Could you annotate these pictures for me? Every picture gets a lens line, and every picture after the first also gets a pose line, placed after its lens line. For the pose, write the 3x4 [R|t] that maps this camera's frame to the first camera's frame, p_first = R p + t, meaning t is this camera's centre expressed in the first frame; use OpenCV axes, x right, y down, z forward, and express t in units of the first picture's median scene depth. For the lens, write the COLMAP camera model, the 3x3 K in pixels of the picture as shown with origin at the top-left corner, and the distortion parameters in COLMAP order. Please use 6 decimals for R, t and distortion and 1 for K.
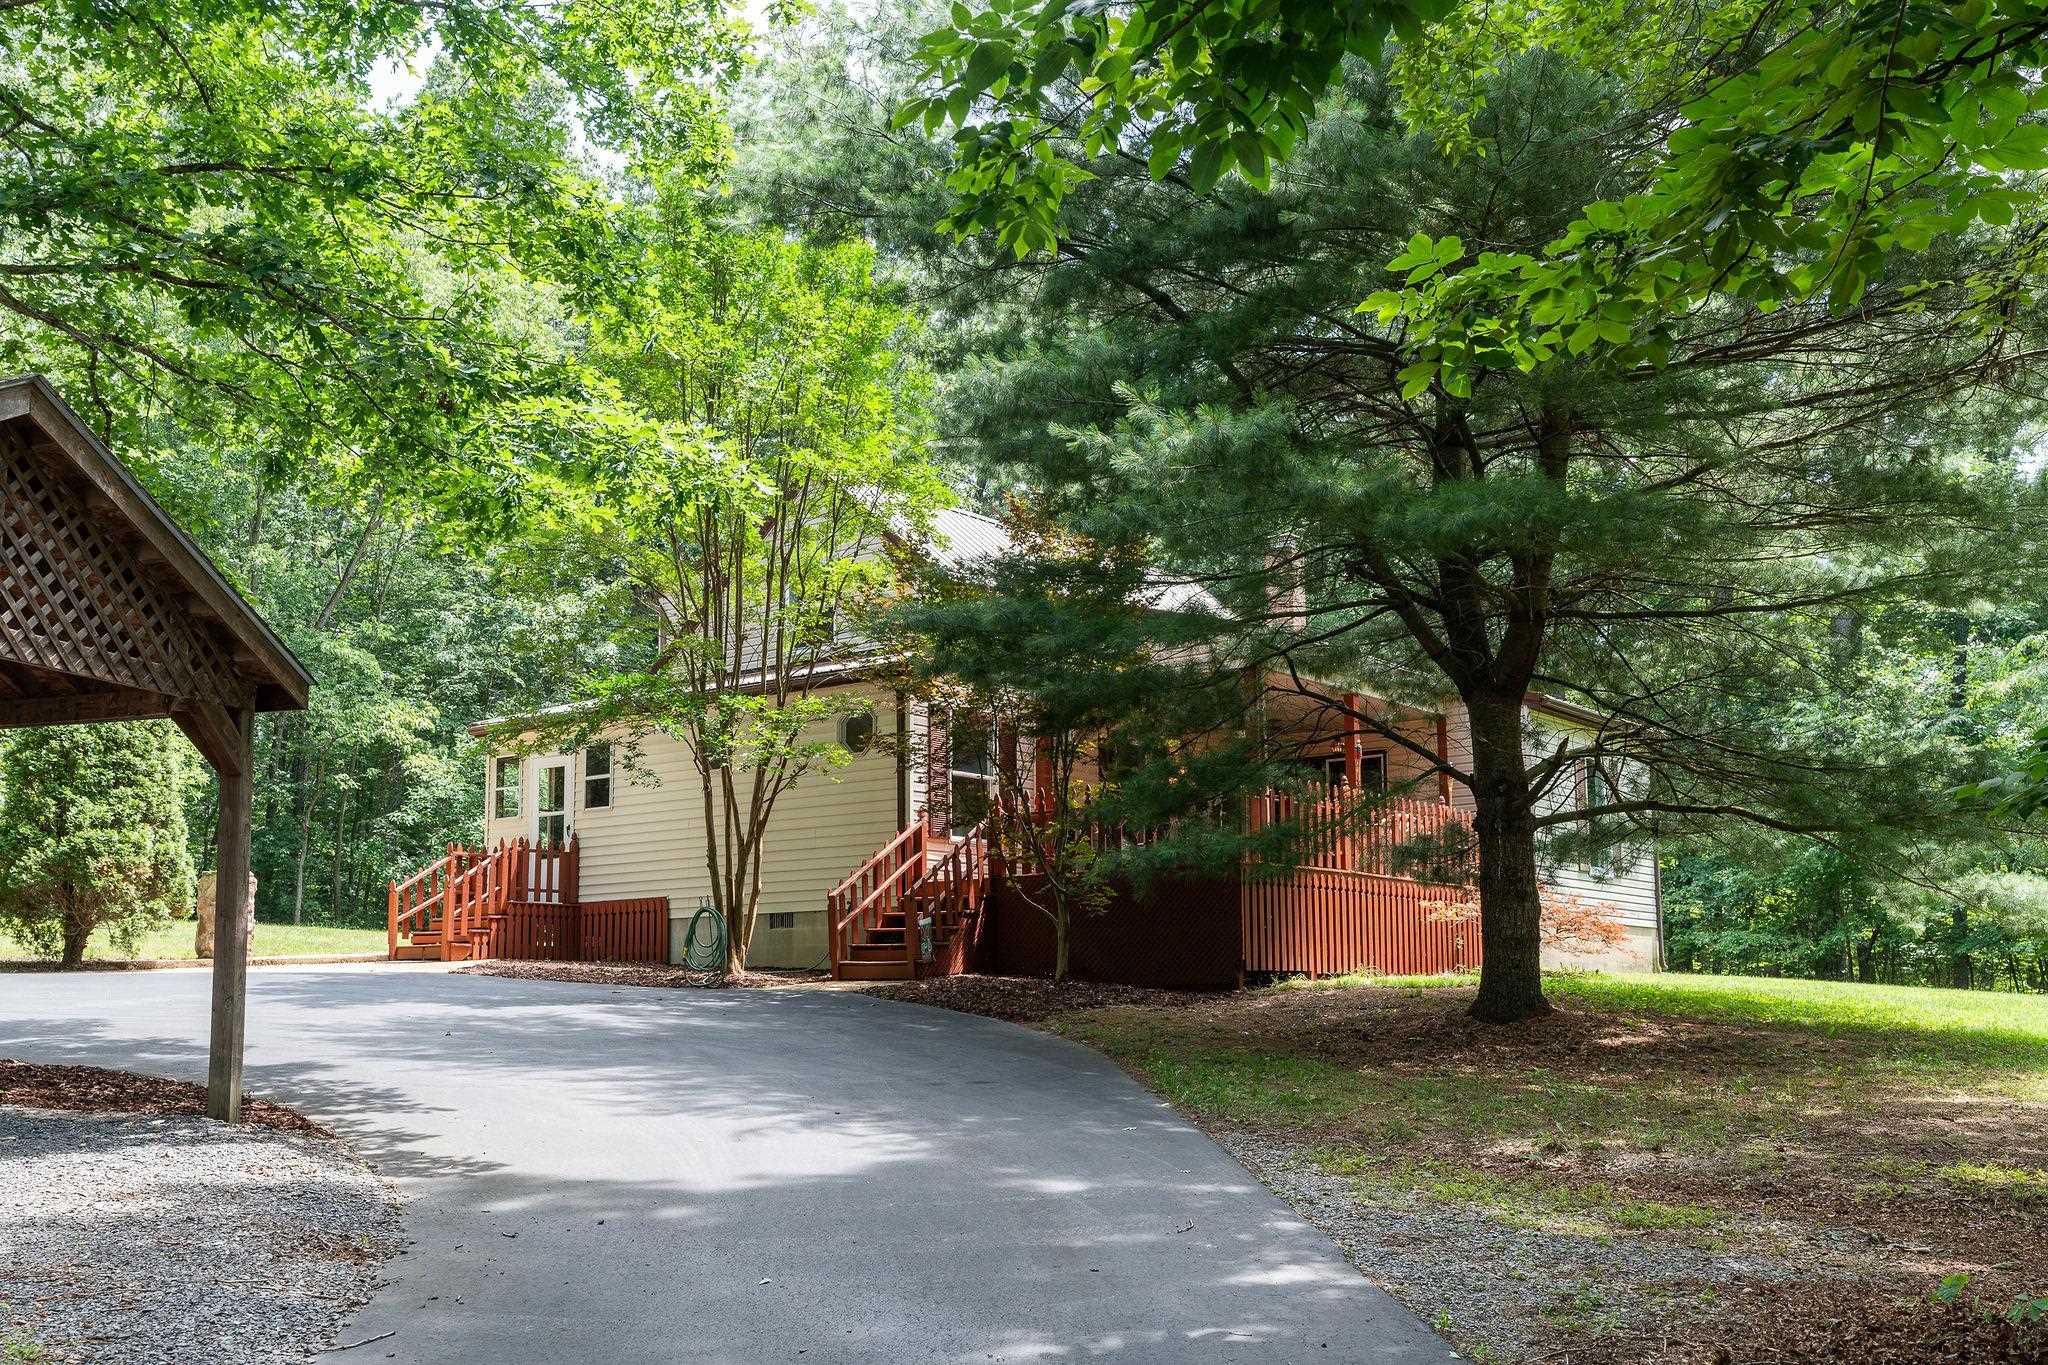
lens RADIAL K [[3153.7, 0, 1042.0], [0, 3153.7, 686.6], [0, 0, 1]] dist [0.098434, 0.000000]
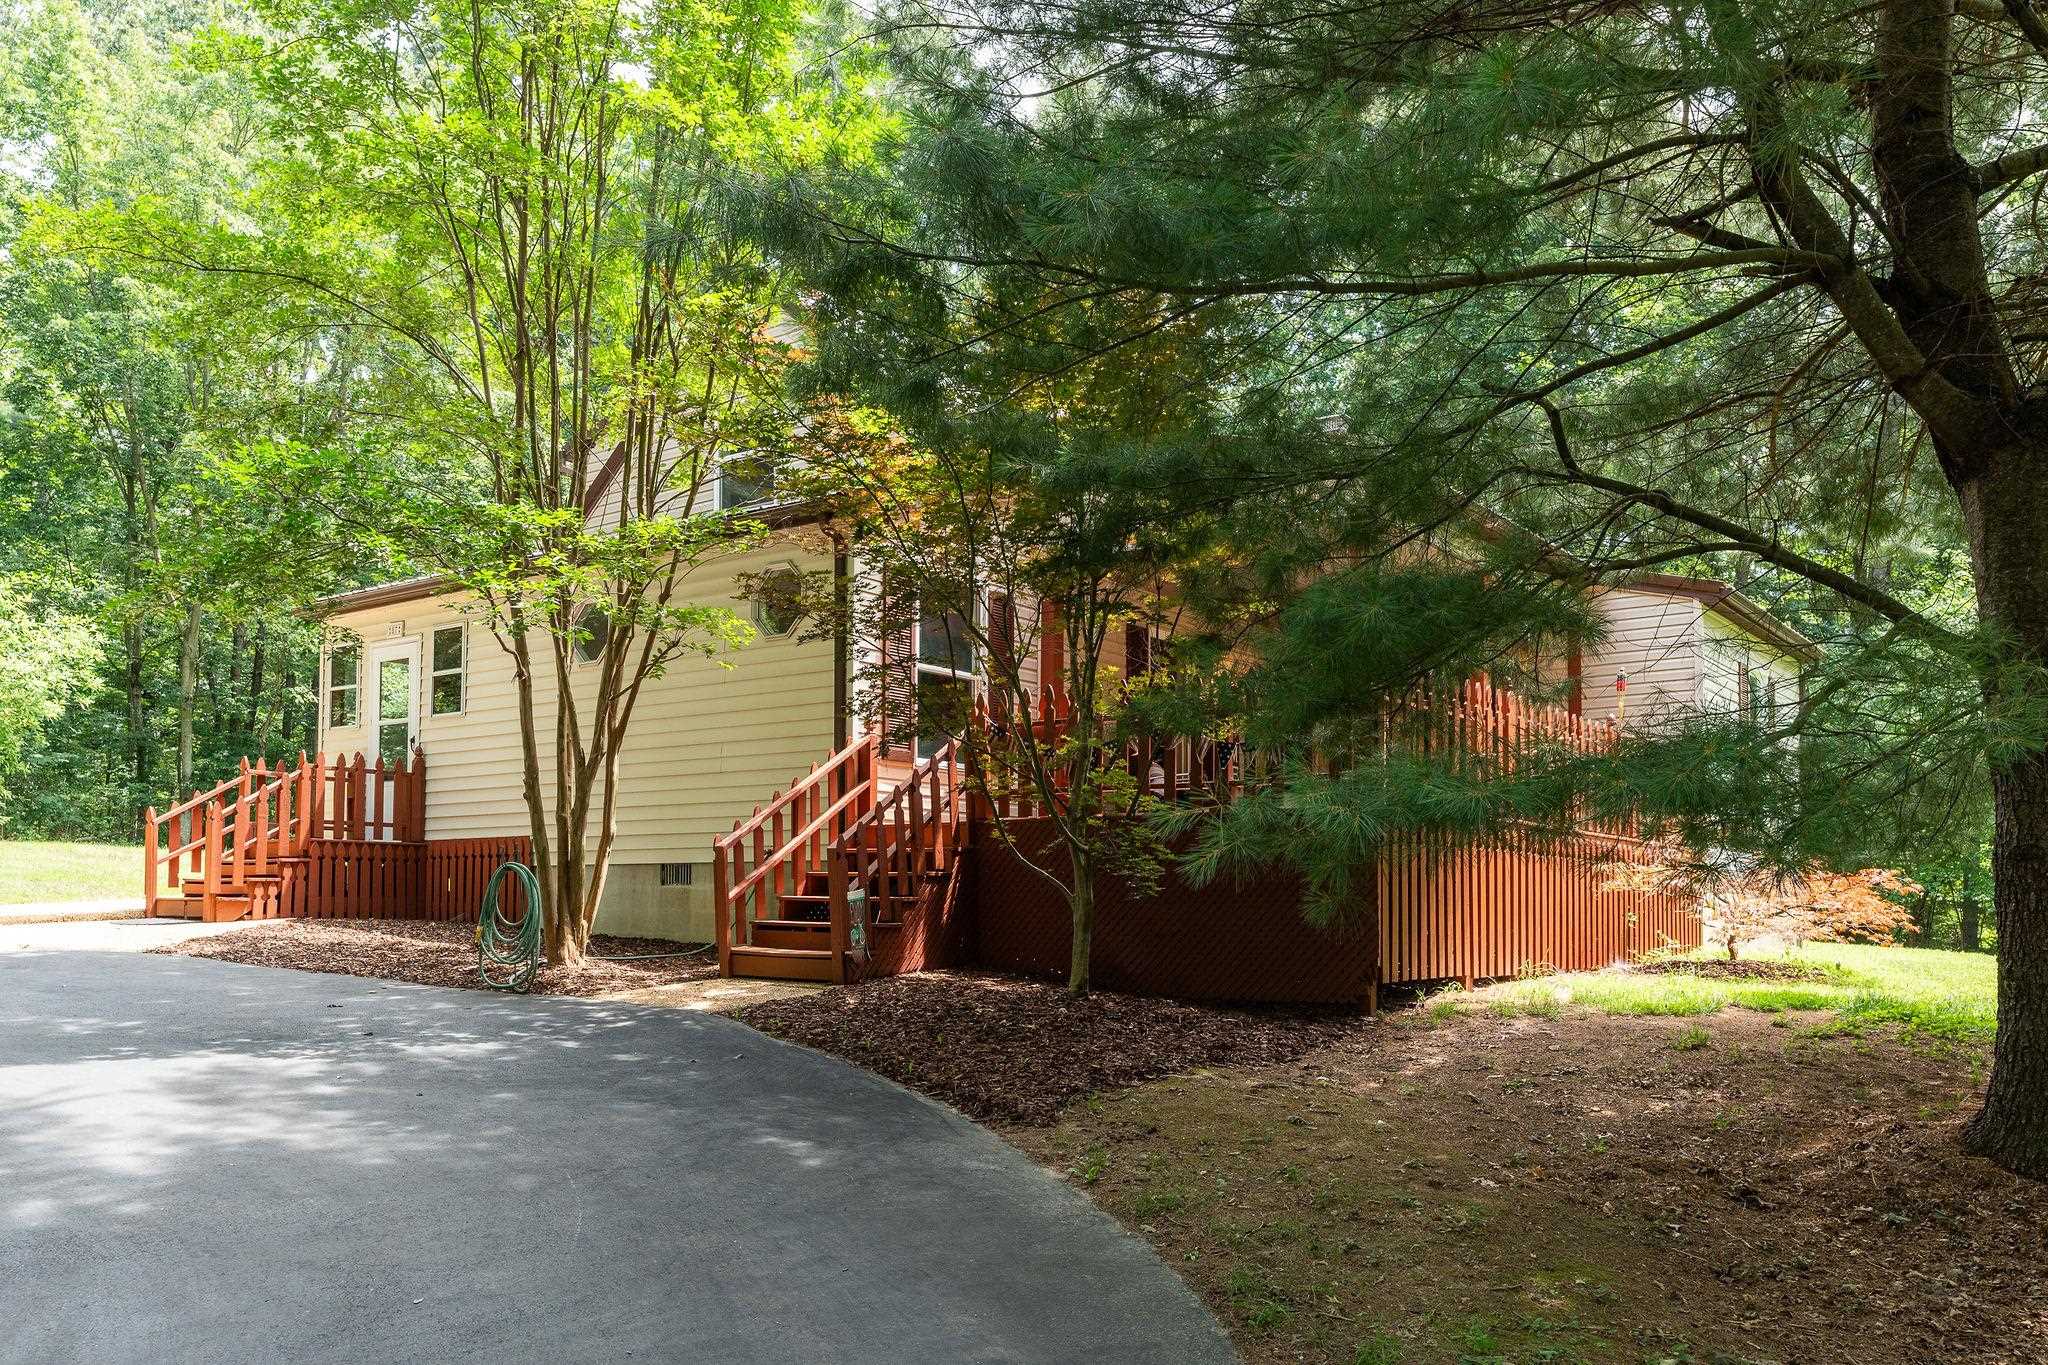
lens RADIAL K [[3153.7, 0, 1025.3], [0, 3153.7, 681.7], [0, 0, 1]] dist [0.098434, 0.000000]
pose [[0.999849, 0.016222, -0.006292, -0.001102], [-0.016090, 0.999659, 0.020549, 0.018518], [0.006623, -0.020445, 0.999769, 0.355453]]
